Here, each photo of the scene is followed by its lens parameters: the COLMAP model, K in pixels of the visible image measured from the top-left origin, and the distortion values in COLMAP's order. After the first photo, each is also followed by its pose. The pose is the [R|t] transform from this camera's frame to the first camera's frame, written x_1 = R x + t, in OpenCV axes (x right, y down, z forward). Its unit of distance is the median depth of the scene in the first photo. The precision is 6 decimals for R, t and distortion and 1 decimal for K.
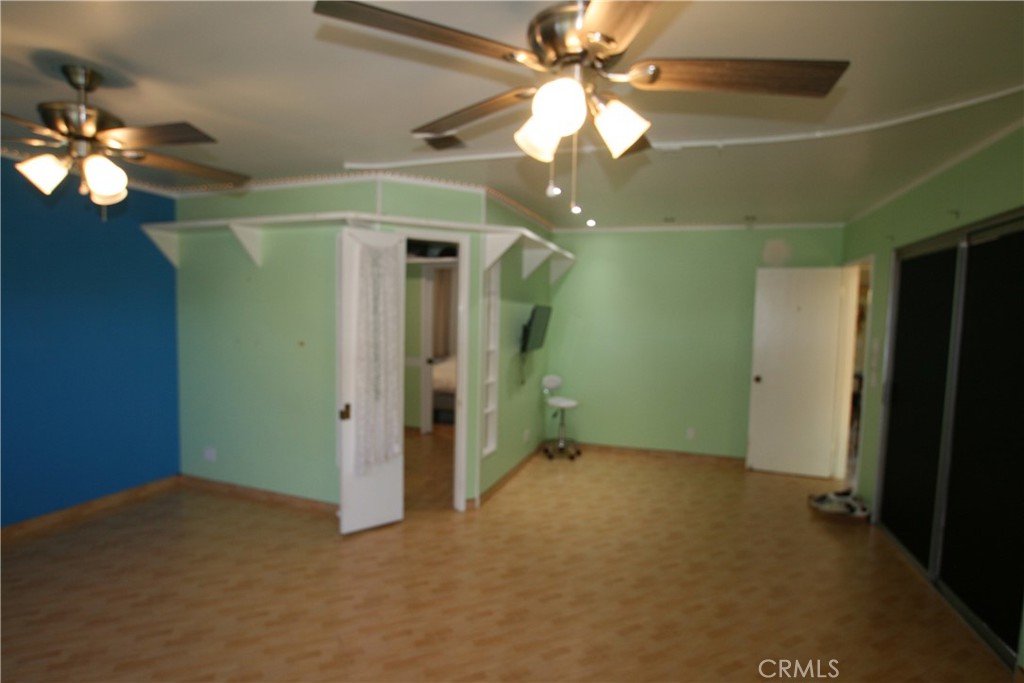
lens RADIAL K [[515.6, 0, 512.4], [0, 515.6, 352.9], [0, 0, 1]] dist [-0.081866, 0.042110]
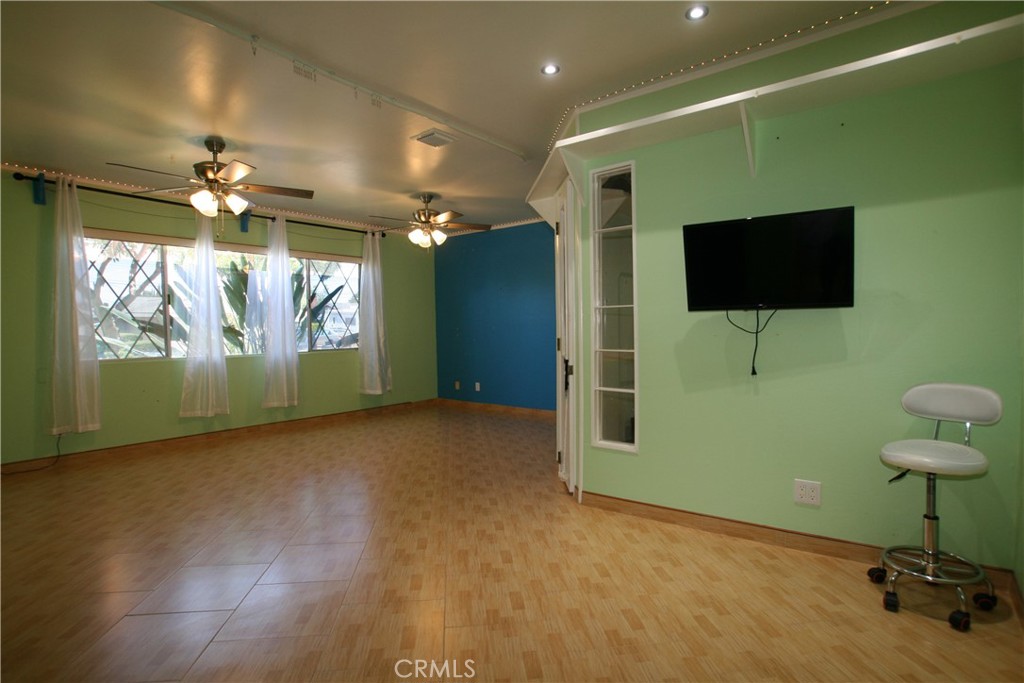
lens RADIAL K [[515.6, 0, 512.4], [0, 515.6, 352.9], [0, 0, 1]] dist [-0.081866, 0.042110]
pose [[-0.354546, 0.010228, -0.934983, 0.760572], [-0.056322, 0.997891, 0.032273, 0.056323], [0.933341, 0.064102, -0.353222, 1.253881]]
